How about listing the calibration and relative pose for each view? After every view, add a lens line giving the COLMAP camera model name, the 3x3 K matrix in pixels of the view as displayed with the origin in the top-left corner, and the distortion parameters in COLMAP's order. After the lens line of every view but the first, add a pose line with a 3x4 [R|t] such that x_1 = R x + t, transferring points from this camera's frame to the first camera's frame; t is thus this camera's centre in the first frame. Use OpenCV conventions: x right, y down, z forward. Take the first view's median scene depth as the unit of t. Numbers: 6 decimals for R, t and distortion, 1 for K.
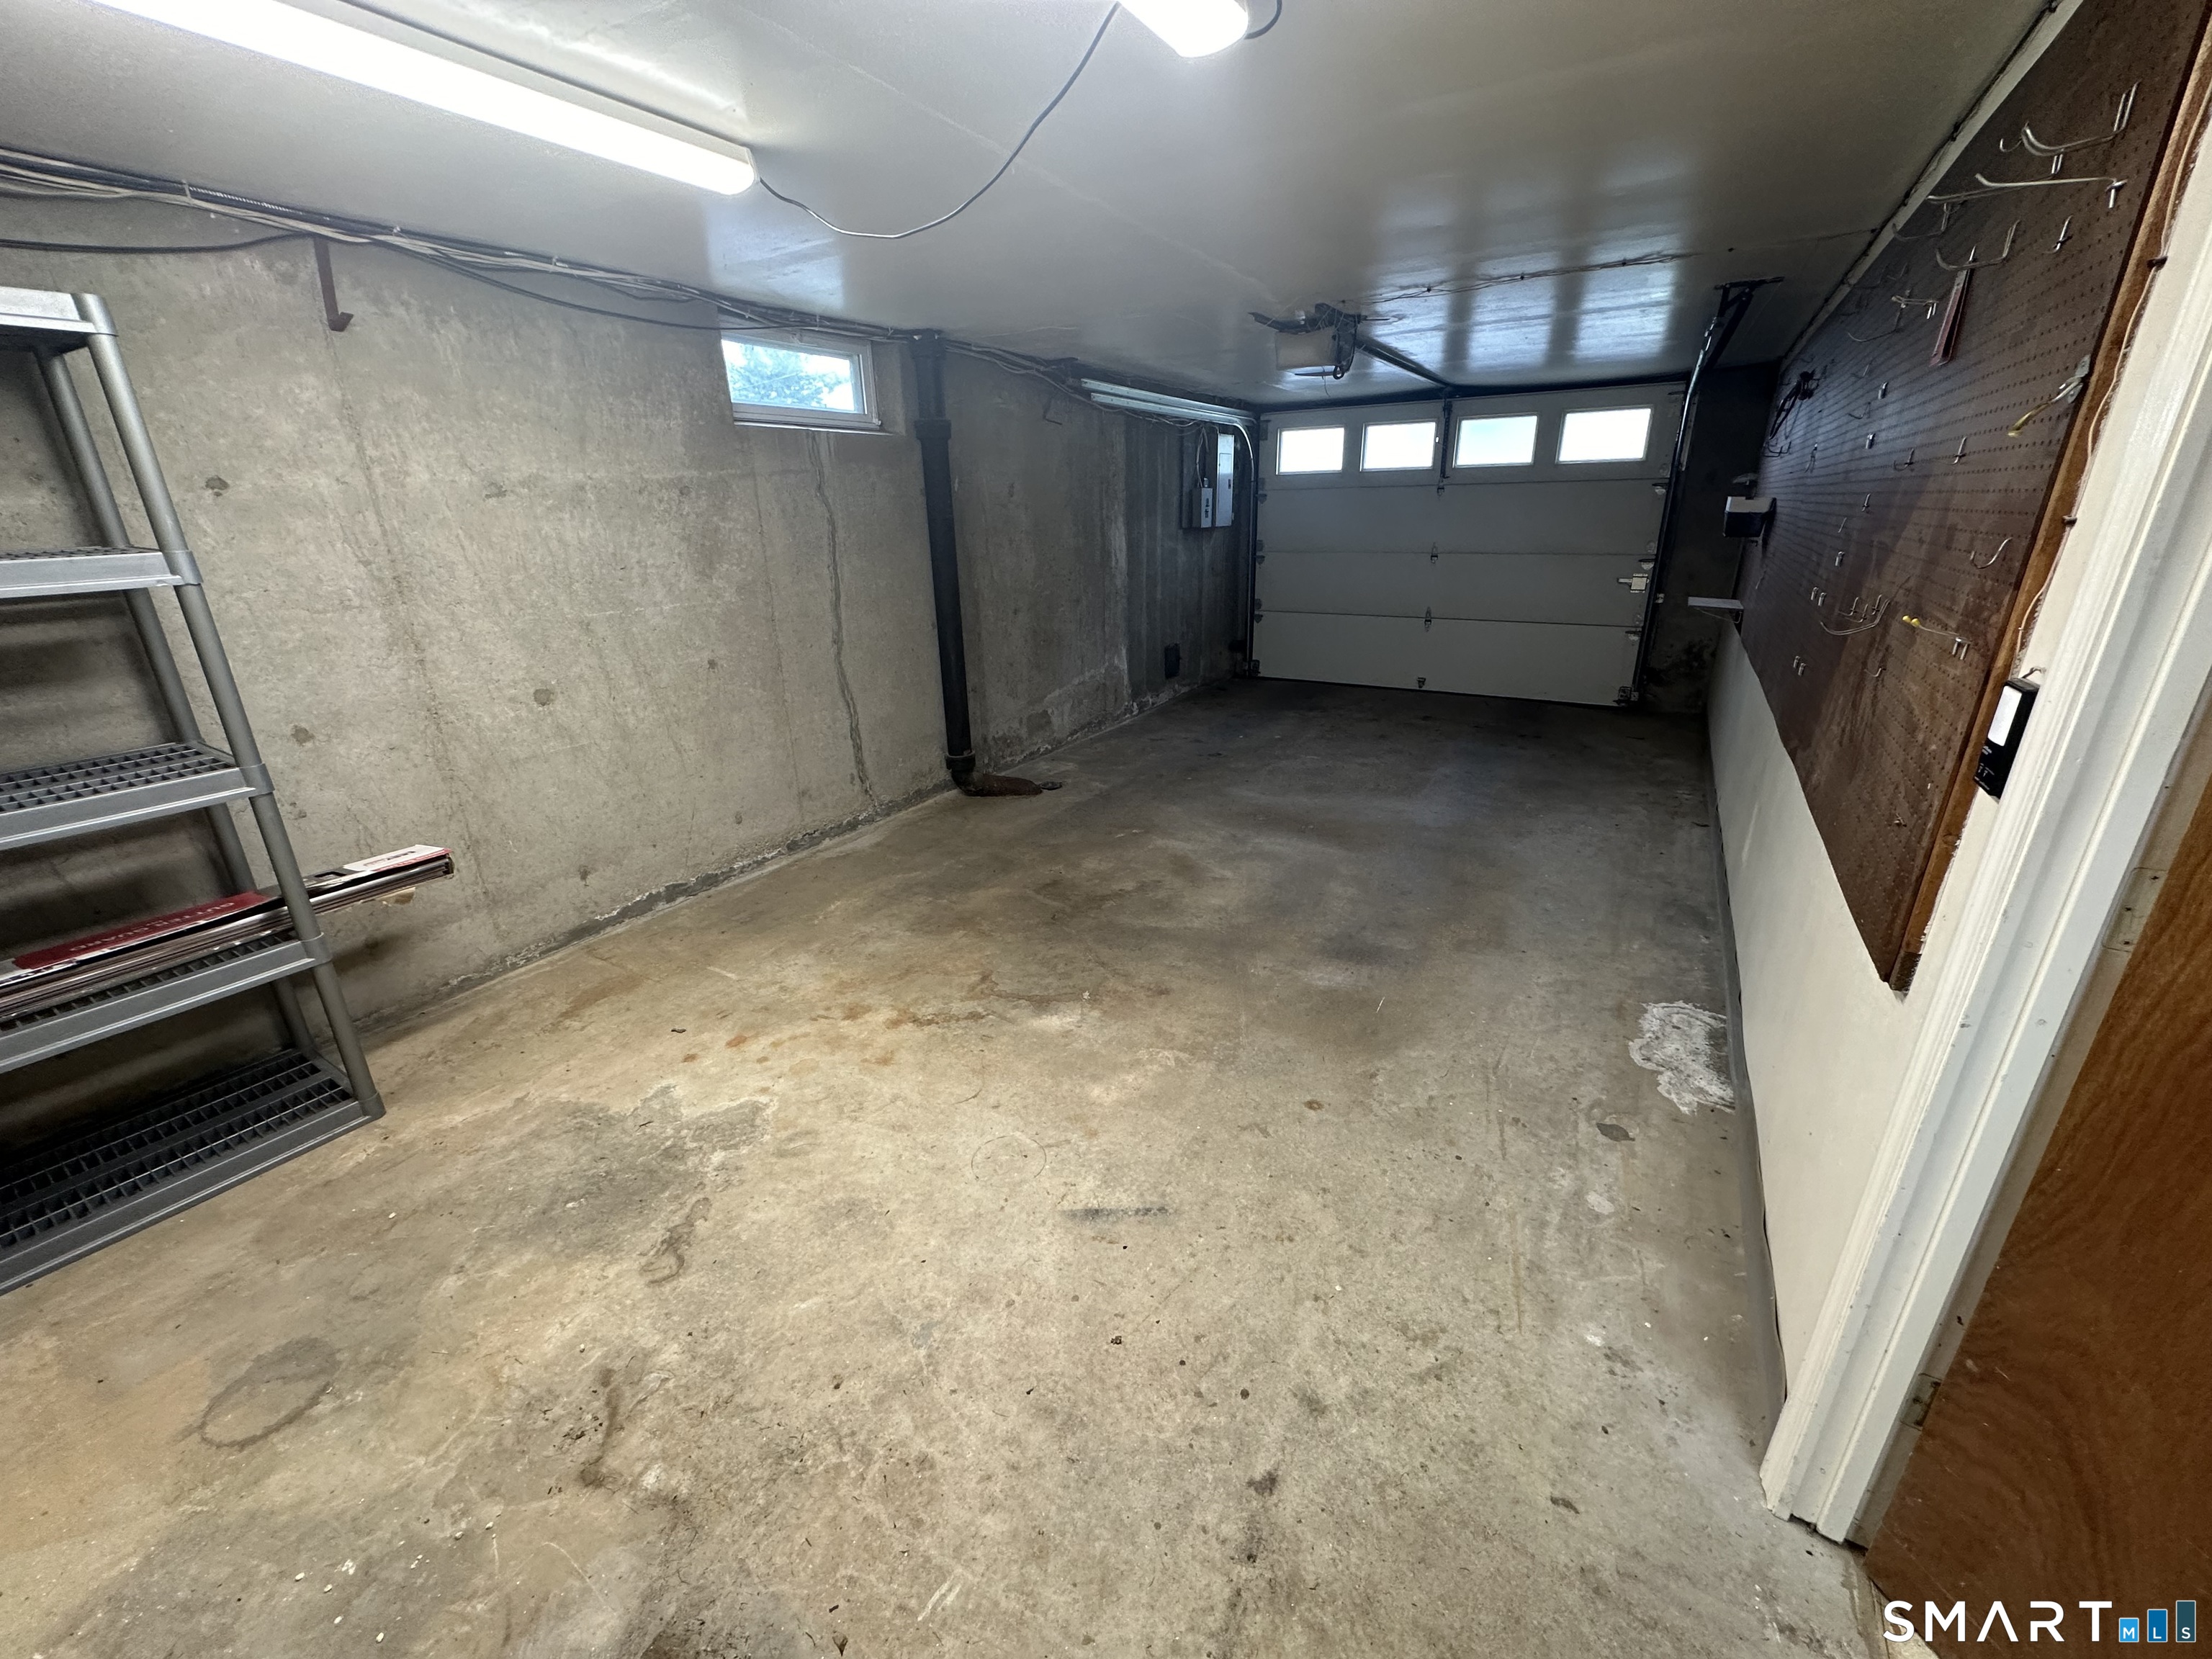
lens RADIAL K [[881.9, 0, 1101.9], [0, 881.9, 825.1], [0, 0, 1]] dist [-0.002075, 0.000899]
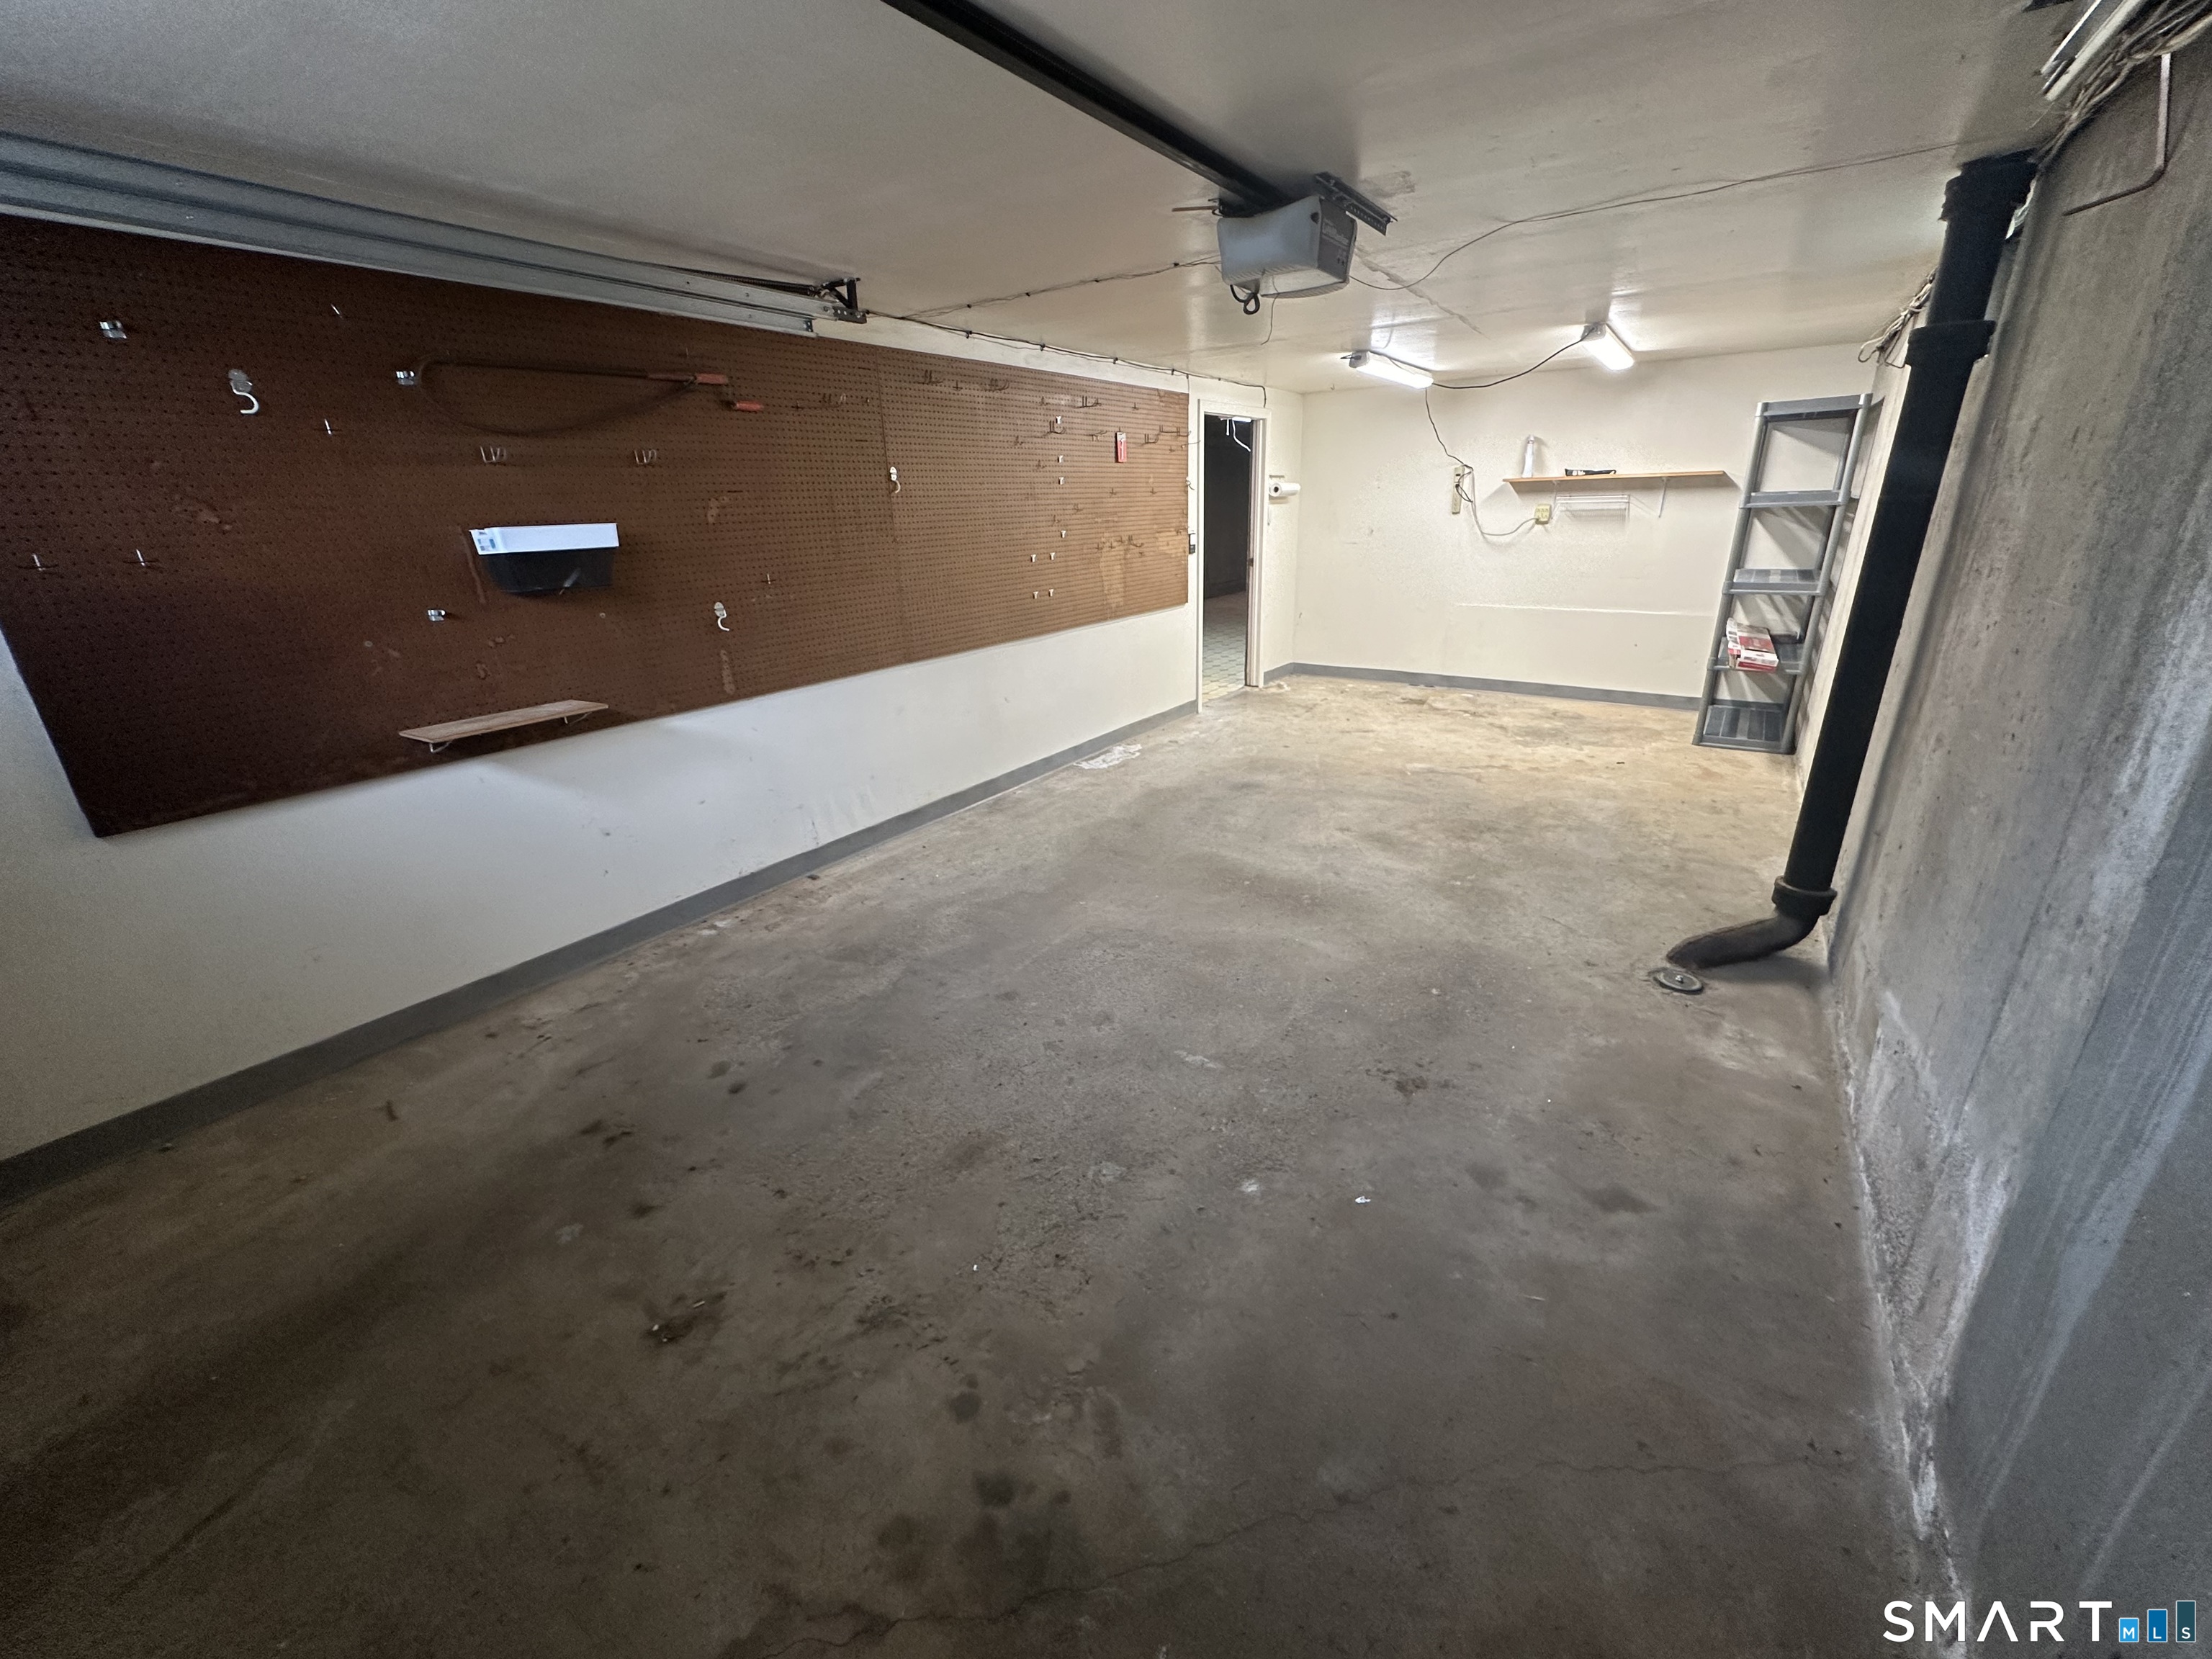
lens RADIAL K [[881.9, 0, 1110.8], [0, 881.9, 828.3], [0, 0, 1]] dist [-0.002075, 0.000899]
pose [[-0.998182, 0.024158, 0.055225, 0.444642], [0.054239, 0.759671, 0.648042, -0.826154], [-0.026297, 0.649859, -0.759600, 2.242601]]
